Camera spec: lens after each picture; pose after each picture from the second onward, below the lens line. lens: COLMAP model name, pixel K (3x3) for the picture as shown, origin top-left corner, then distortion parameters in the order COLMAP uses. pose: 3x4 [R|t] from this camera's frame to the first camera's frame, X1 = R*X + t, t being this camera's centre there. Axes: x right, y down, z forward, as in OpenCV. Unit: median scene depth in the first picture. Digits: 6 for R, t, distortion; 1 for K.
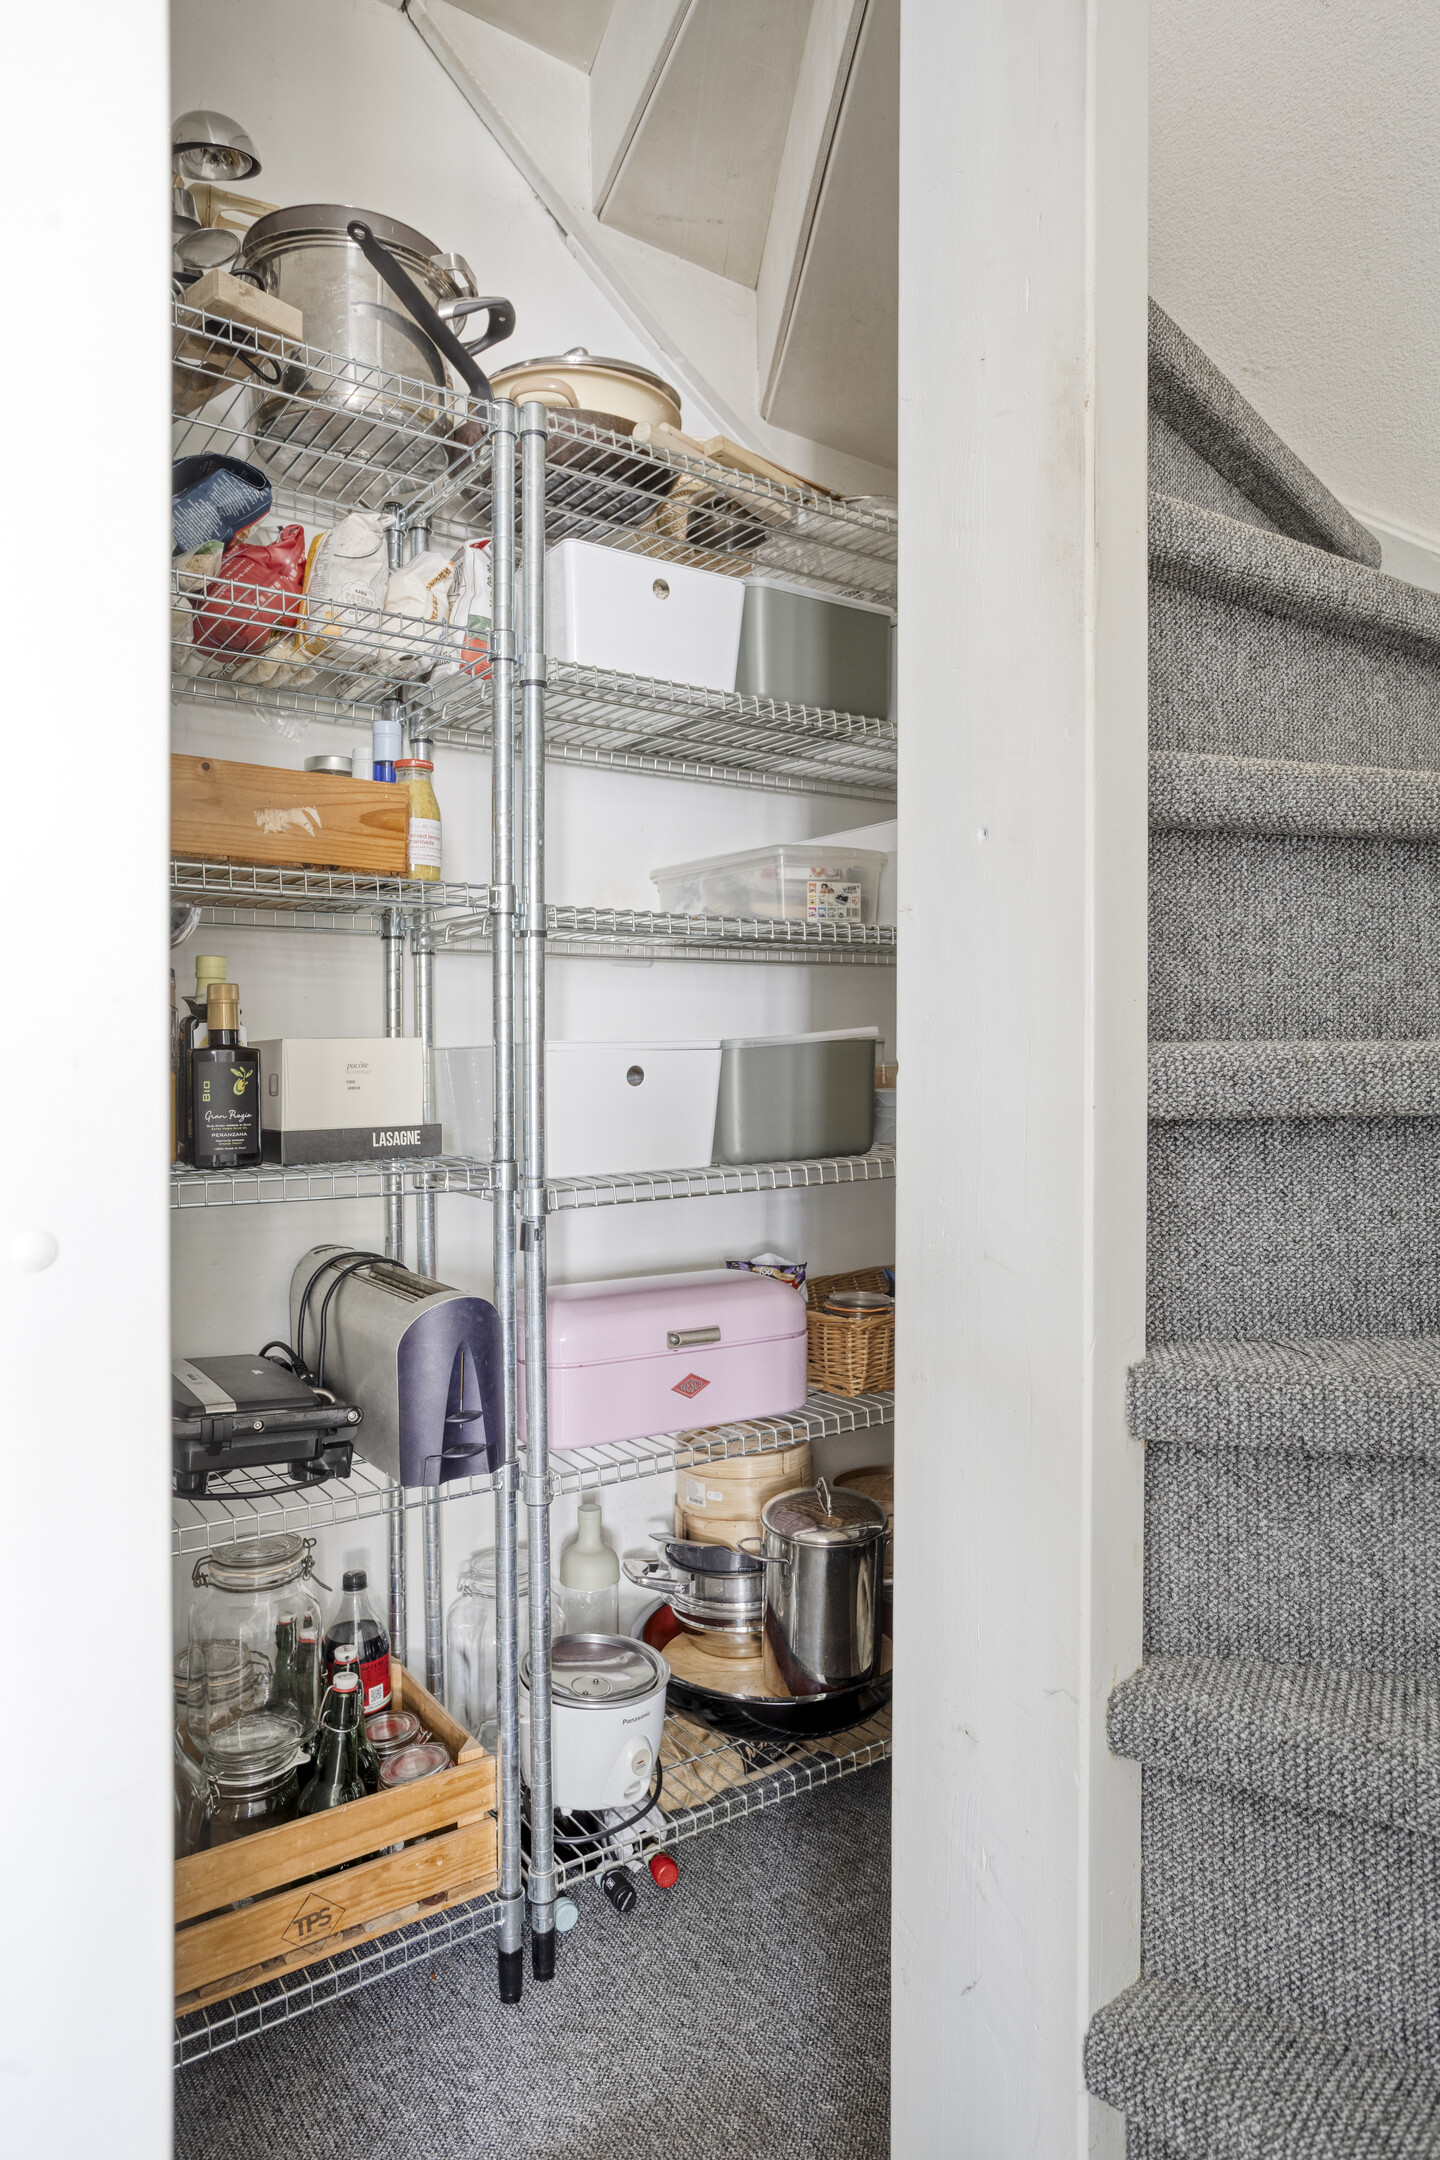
lens RADIAL K [[1322.2, 0, 718.7], [0, 1322.2, 1062.2], [0, 0, 1]] dist [-0.006844, 0.002174]
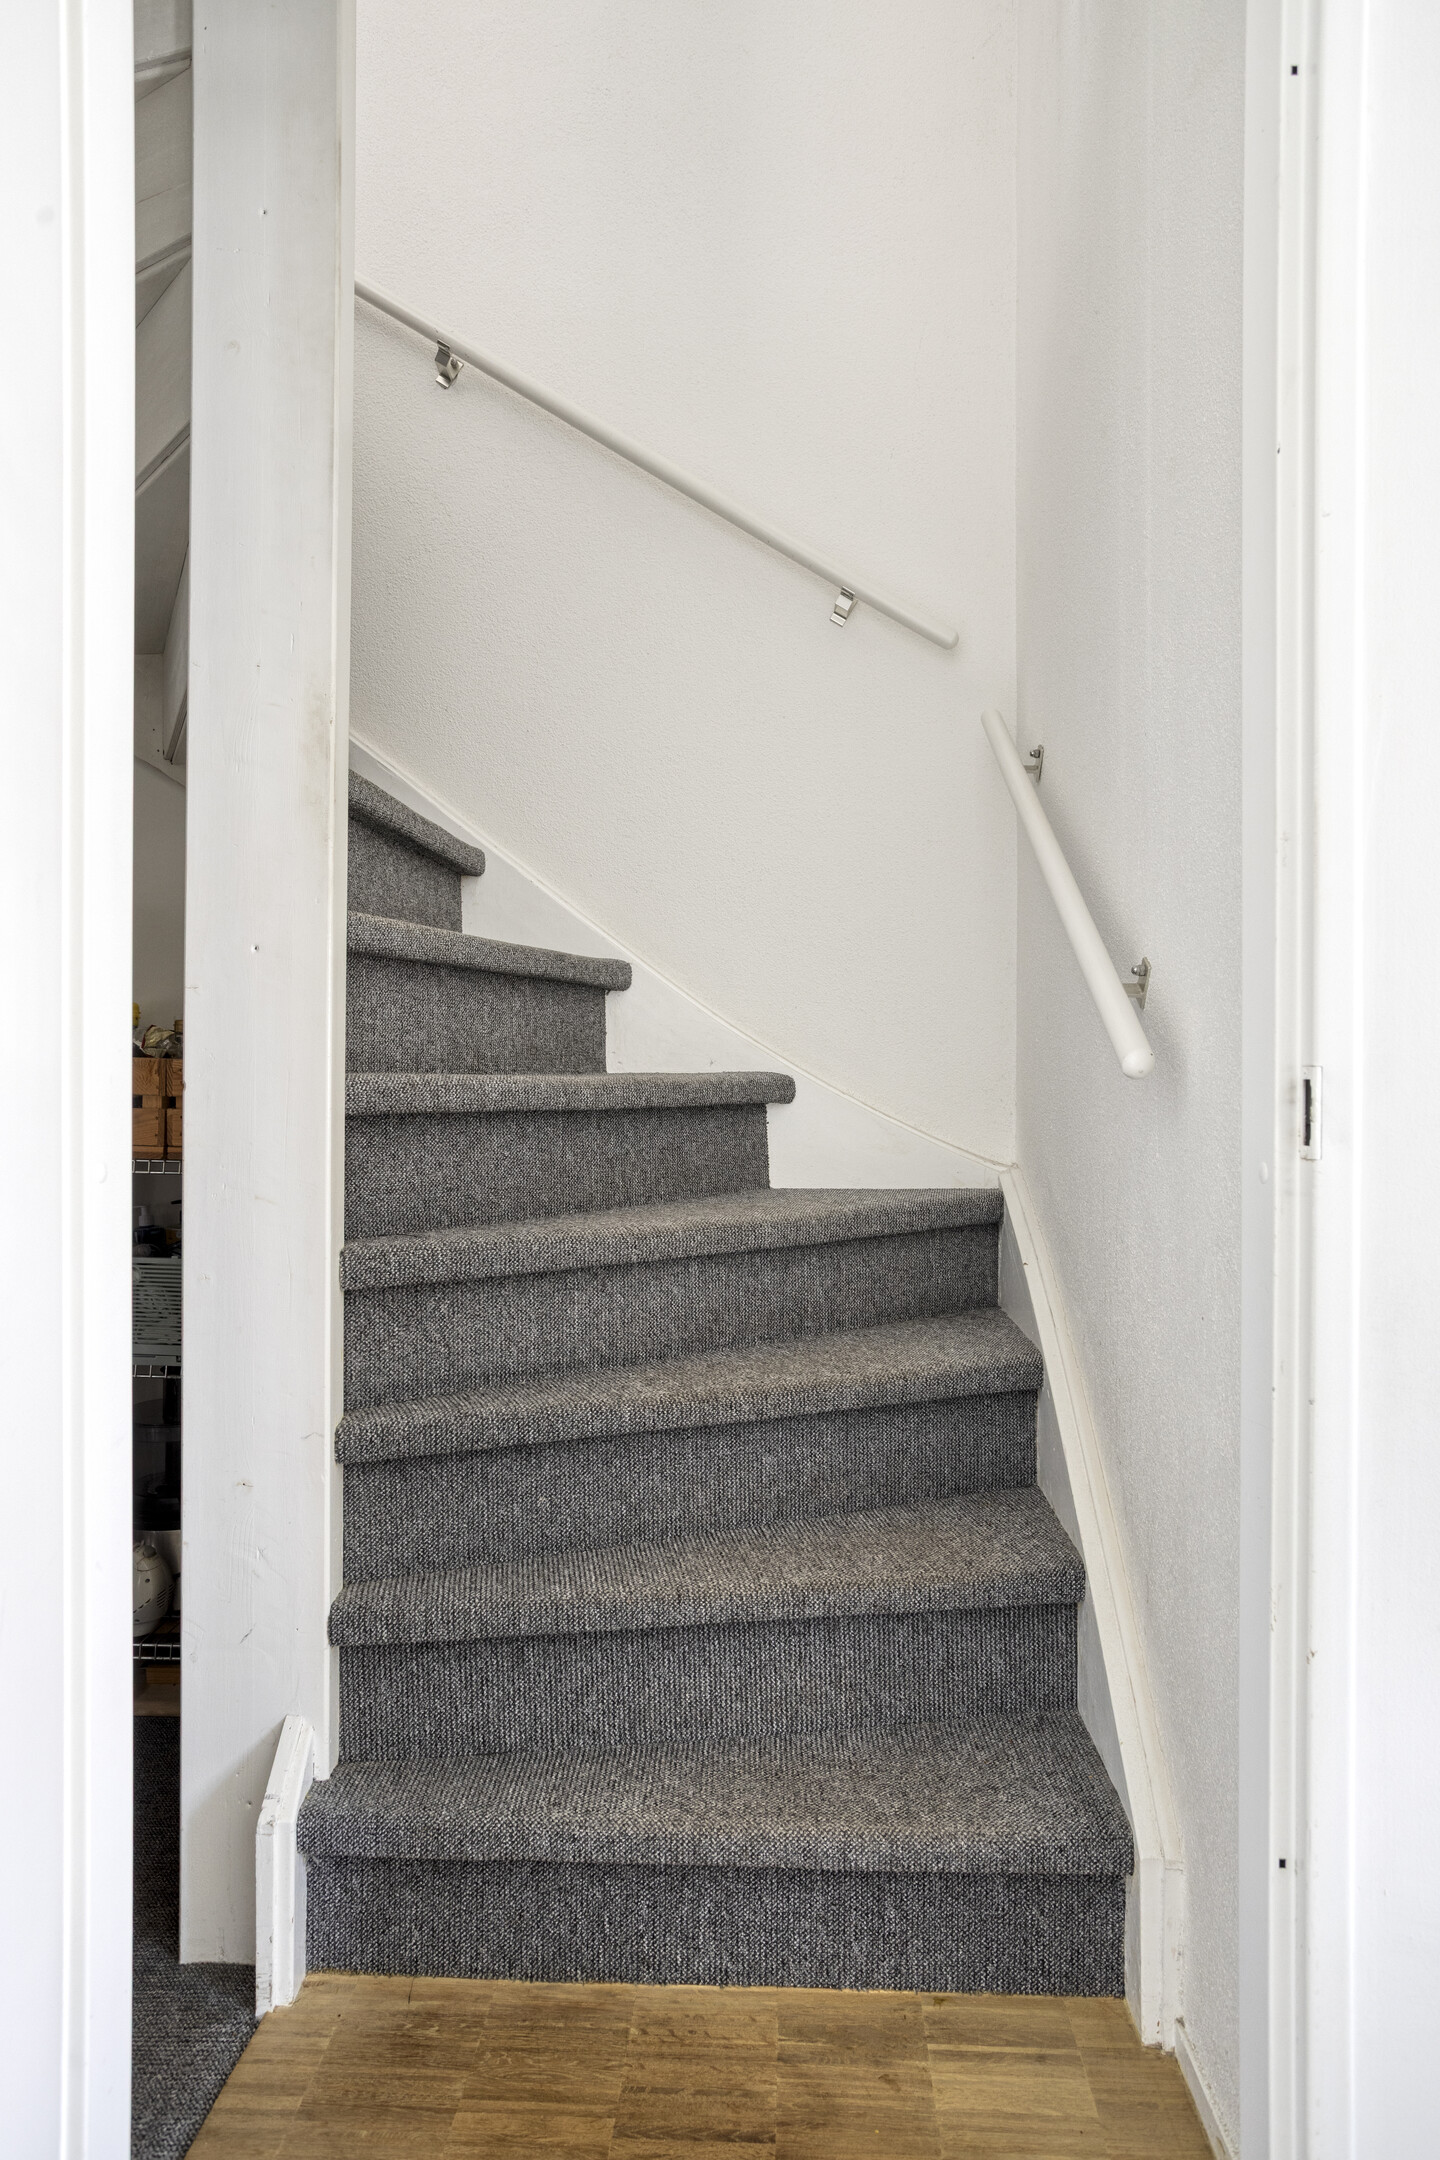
lens RADIAL K [[1322.2, 0, 720.1], [0, 1322.2, 1083.8], [0, 0, 1]] dist [-0.006844, 0.002174]
pose [[0.618107, 0.007899, 0.786054, -0.779301], [-0.006683, 0.999966, -0.004794, 0.004891], [-0.786066, -0.002290, 0.618139, -0.523112]]
